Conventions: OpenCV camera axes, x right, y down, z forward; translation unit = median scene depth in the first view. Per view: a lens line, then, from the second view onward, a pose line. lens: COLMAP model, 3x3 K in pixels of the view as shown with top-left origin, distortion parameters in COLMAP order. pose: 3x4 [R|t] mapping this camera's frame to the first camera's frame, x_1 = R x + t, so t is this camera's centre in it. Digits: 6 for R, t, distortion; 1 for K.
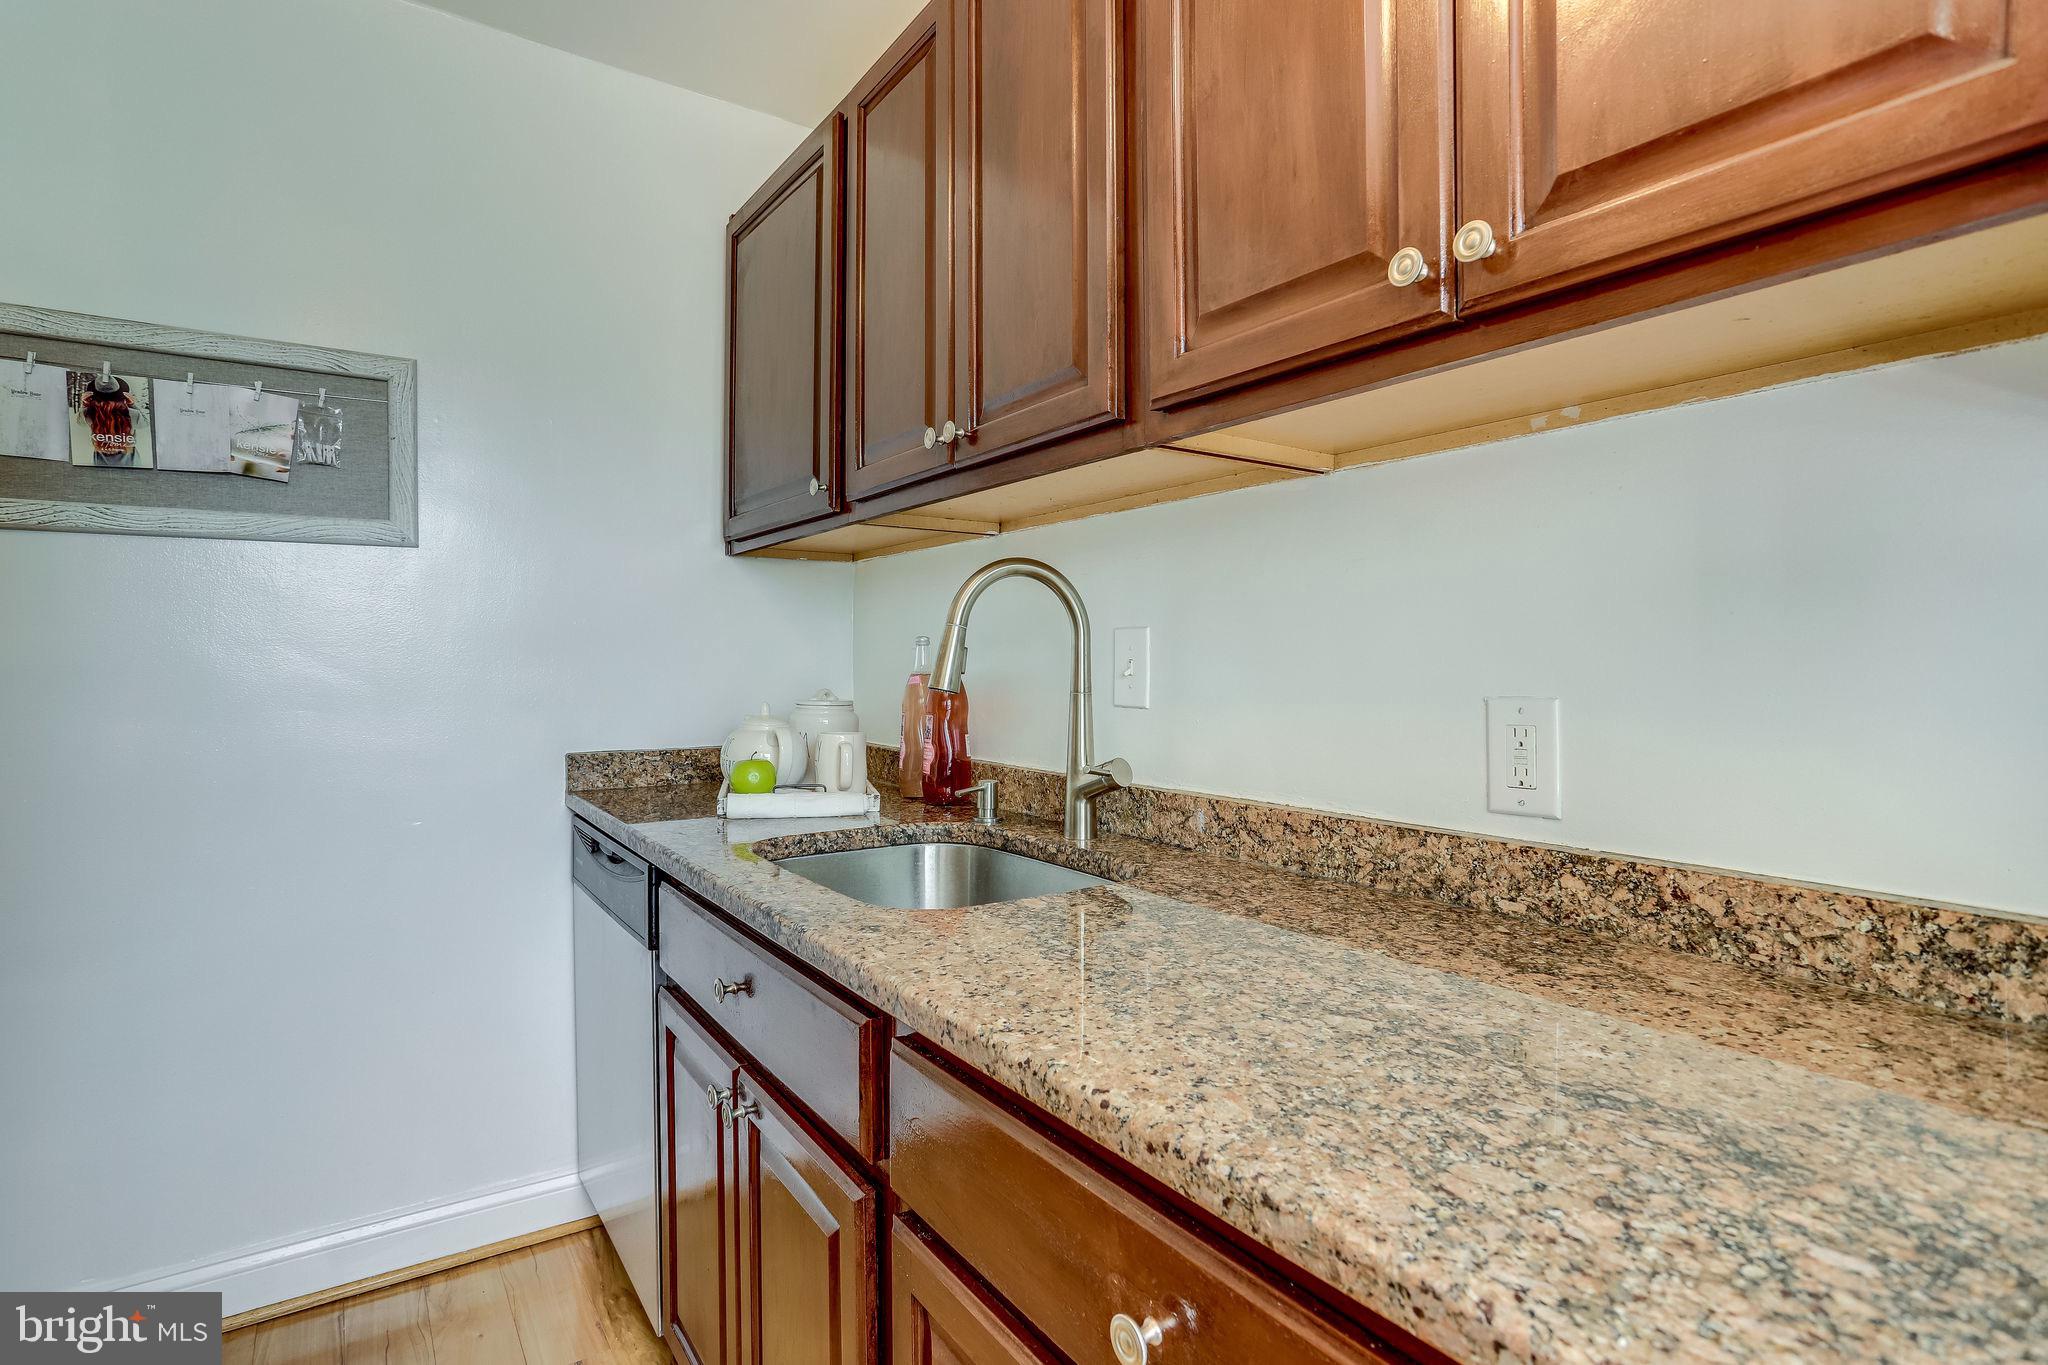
lens RADIAL K [[1001.5, 0, 1015.1], [0, 1001.5, 674.6], [0, 0, 1]] dist [-0.043552, 0.022327]
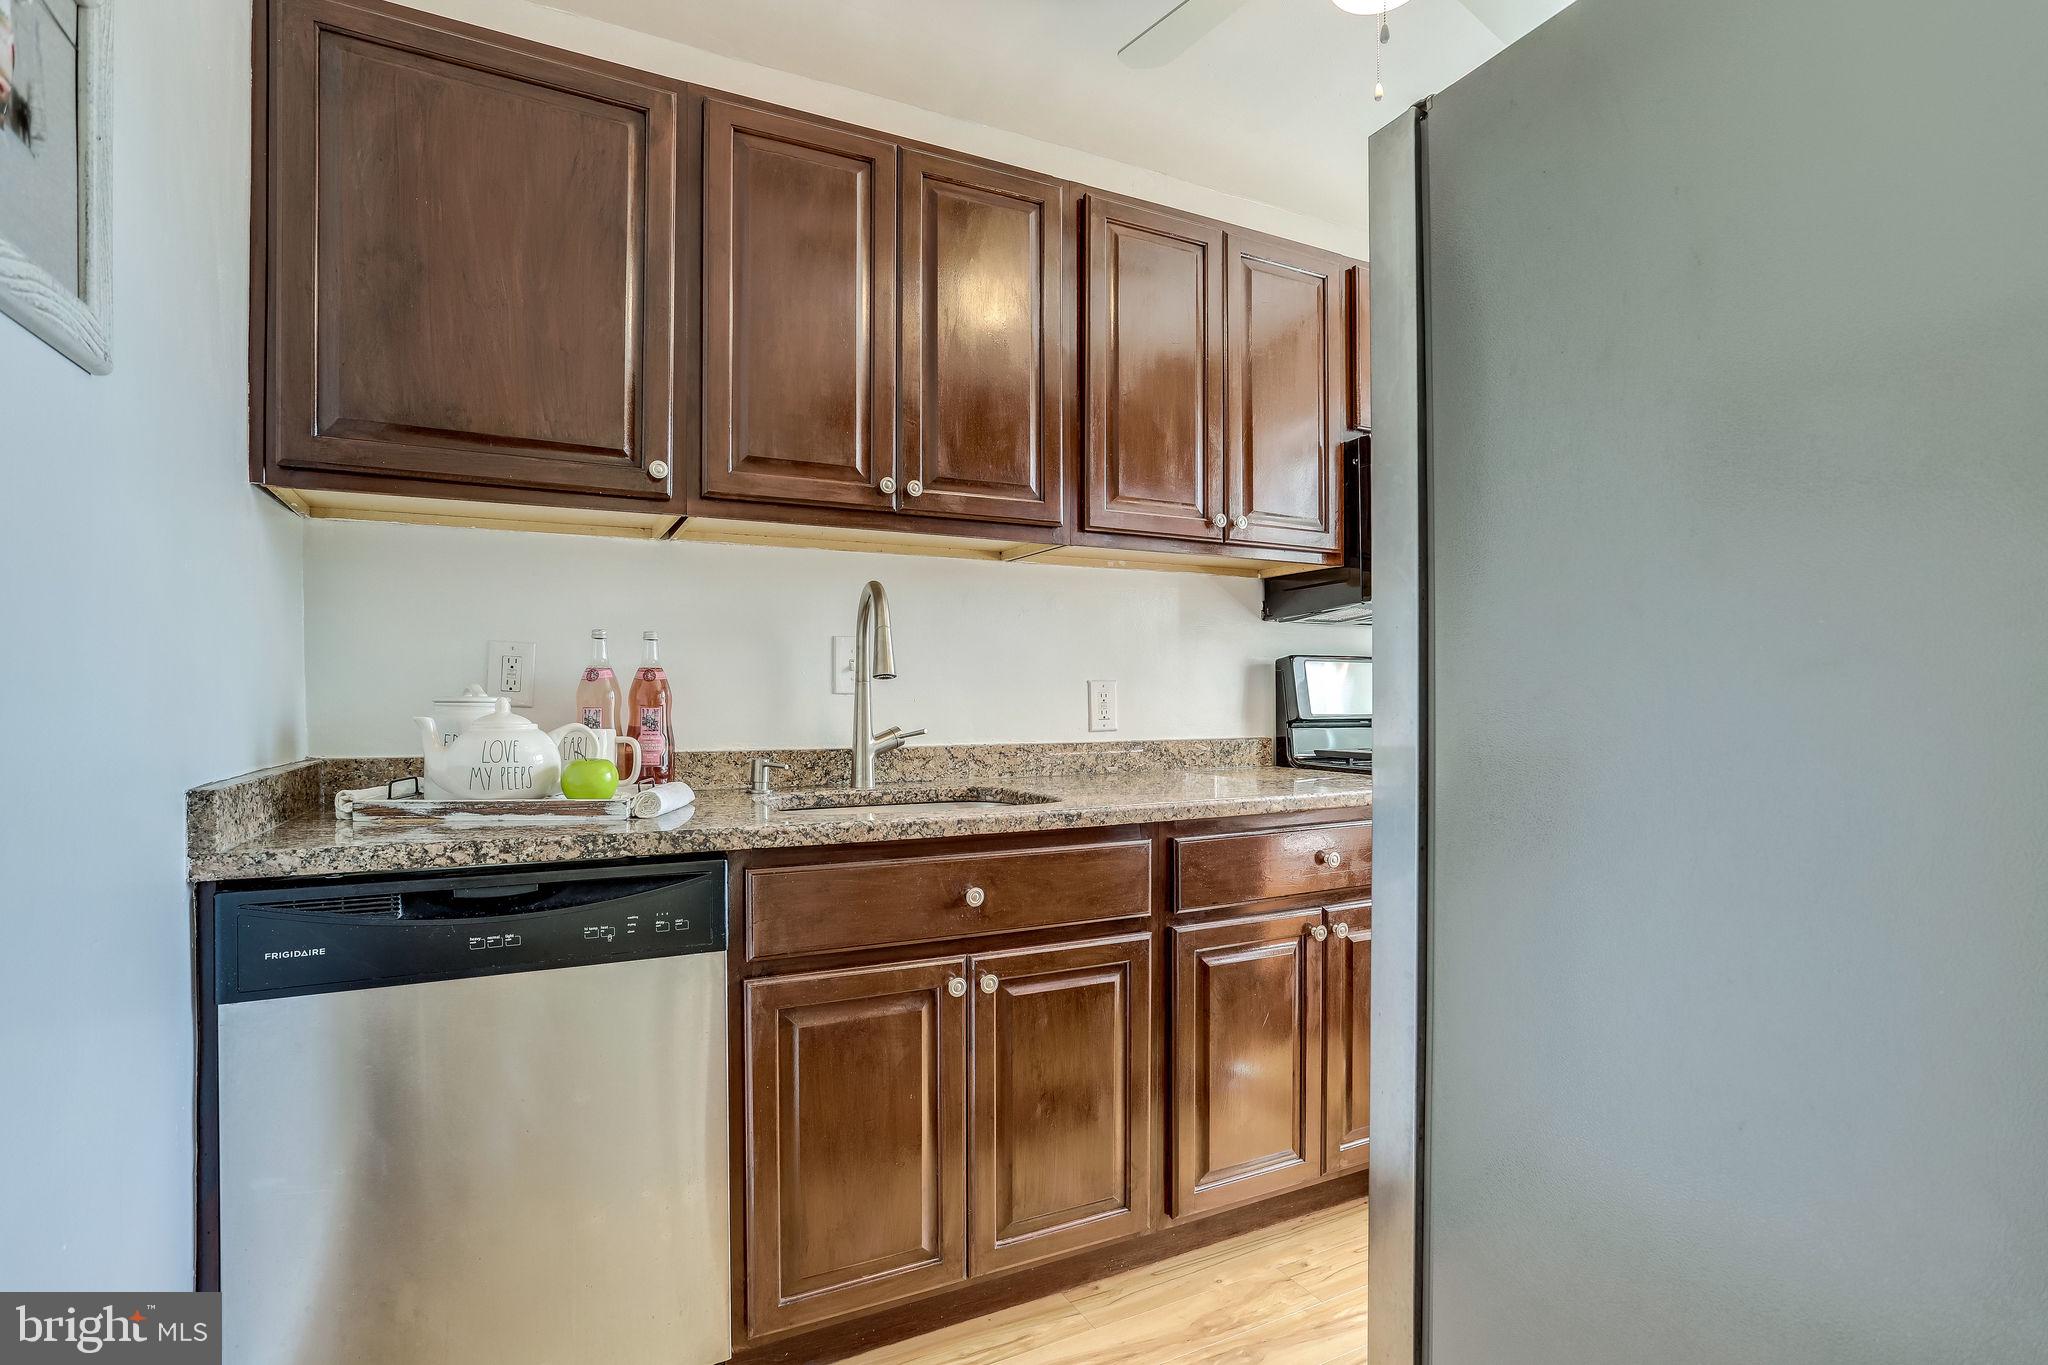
lens RADIAL K [[1001.5, 0, 1009.3], [0, 1001.5, 701.6], [0, 0, 1]] dist [-0.043552, 0.022327]
pose [[0.134434, -0.004263, 0.990913, -2.090829], [0.011294, 0.999932, 0.002770, 0.072314], [-0.990858, 0.010819, 0.134473, 1.022373]]
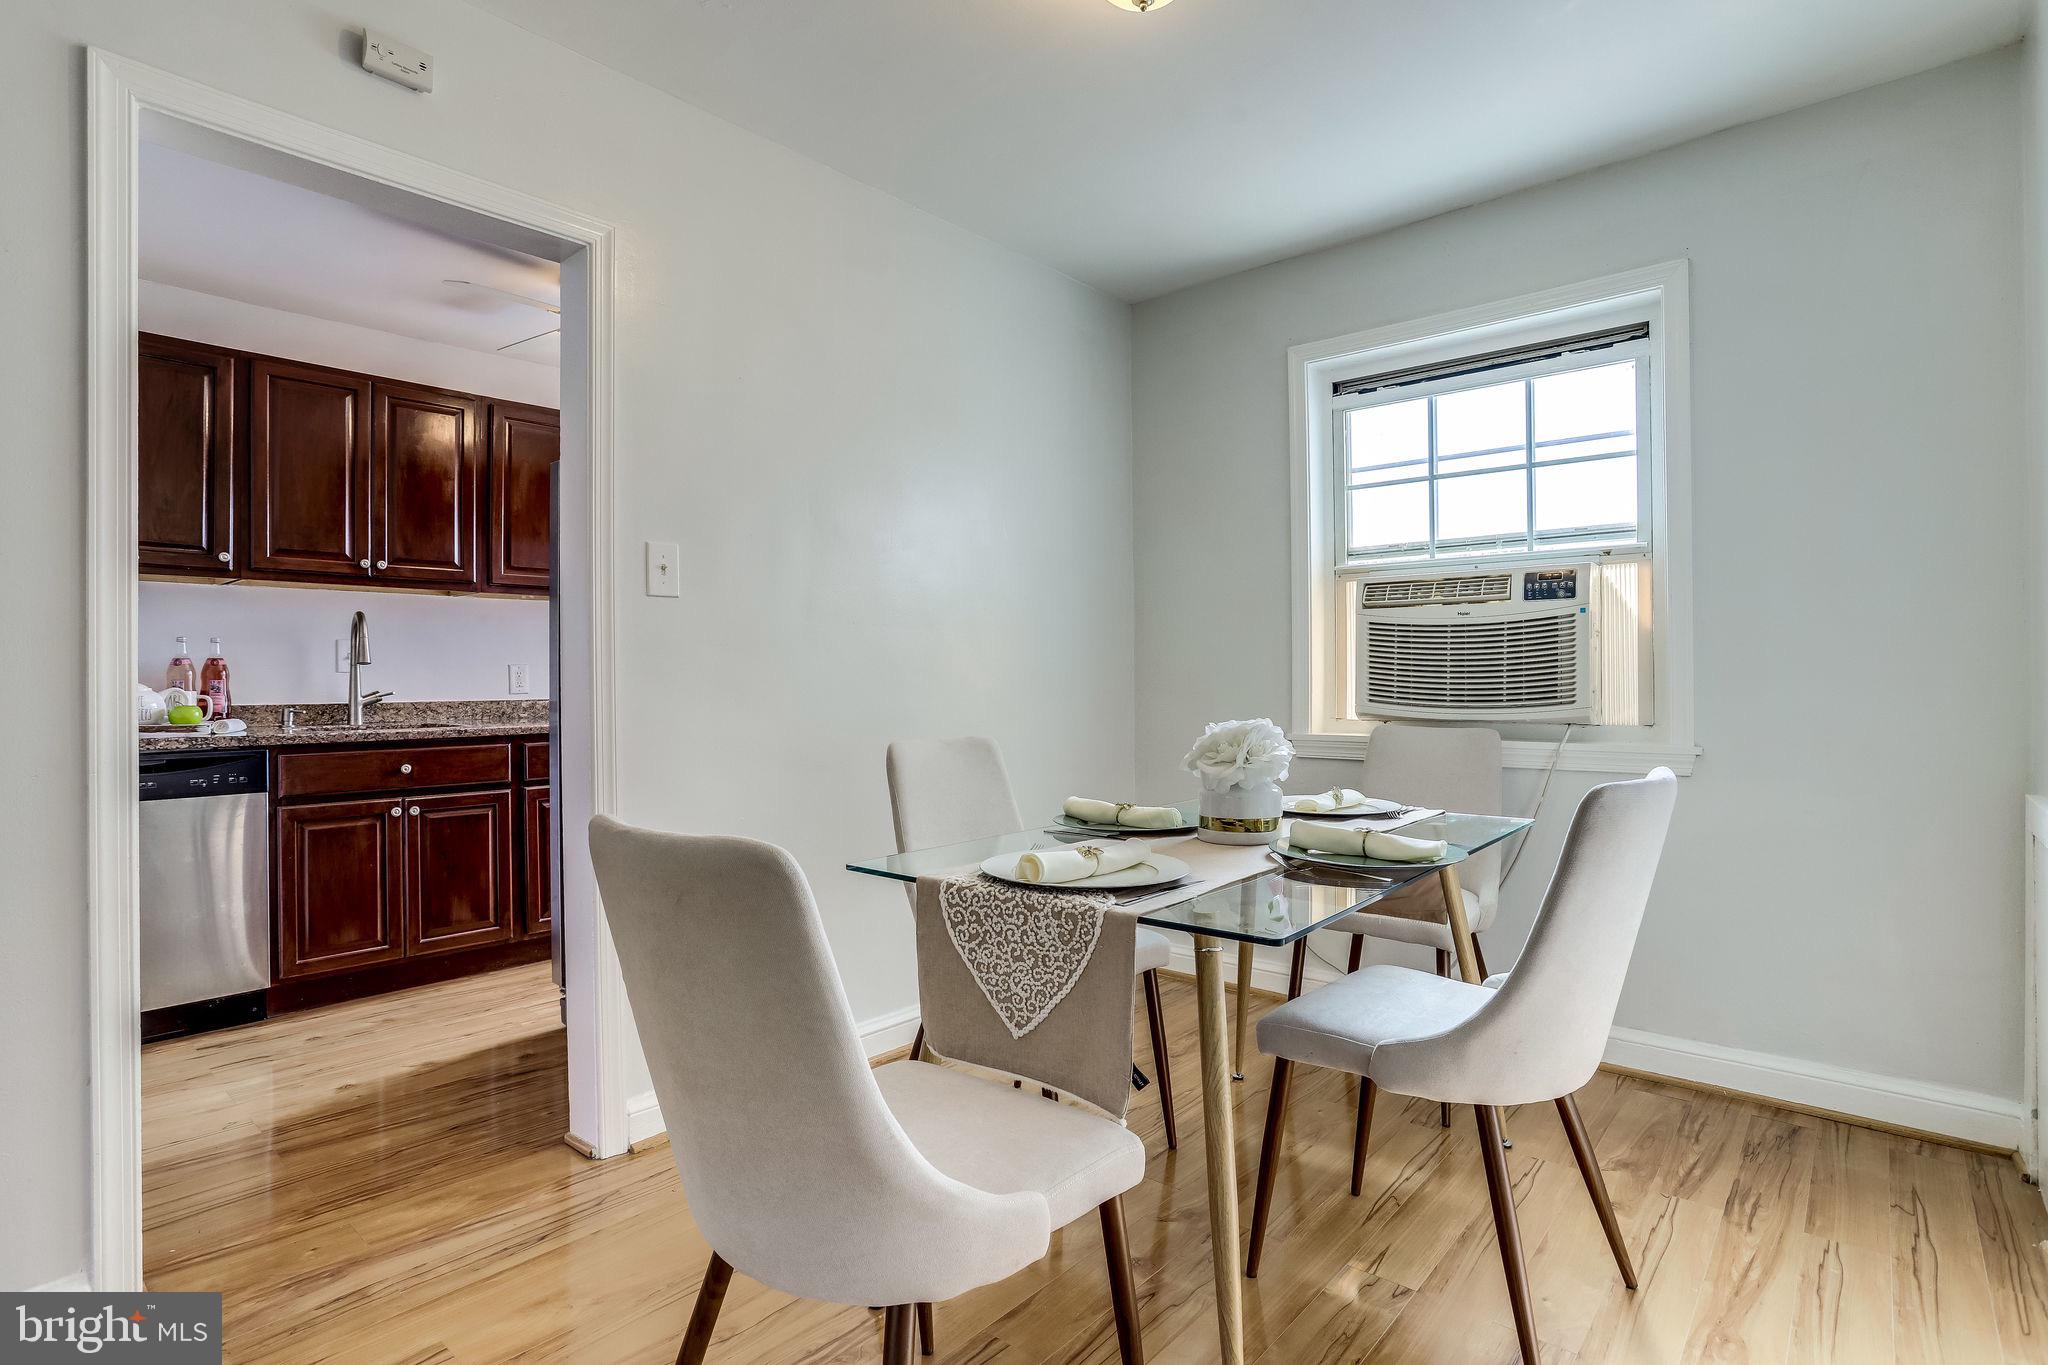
lens RADIAL K [[1001.5, 0, 1002.5], [0, 1001.5, 678.0], [0, 0, 1]] dist [-0.043552, 0.022327]
pose [[-0.240425, -0.002978, 0.970663, -4.415697], [0.012308, 0.999906, 0.006117, 0.087608], [-0.970590, 0.013417, -0.240366, 0.064693]]
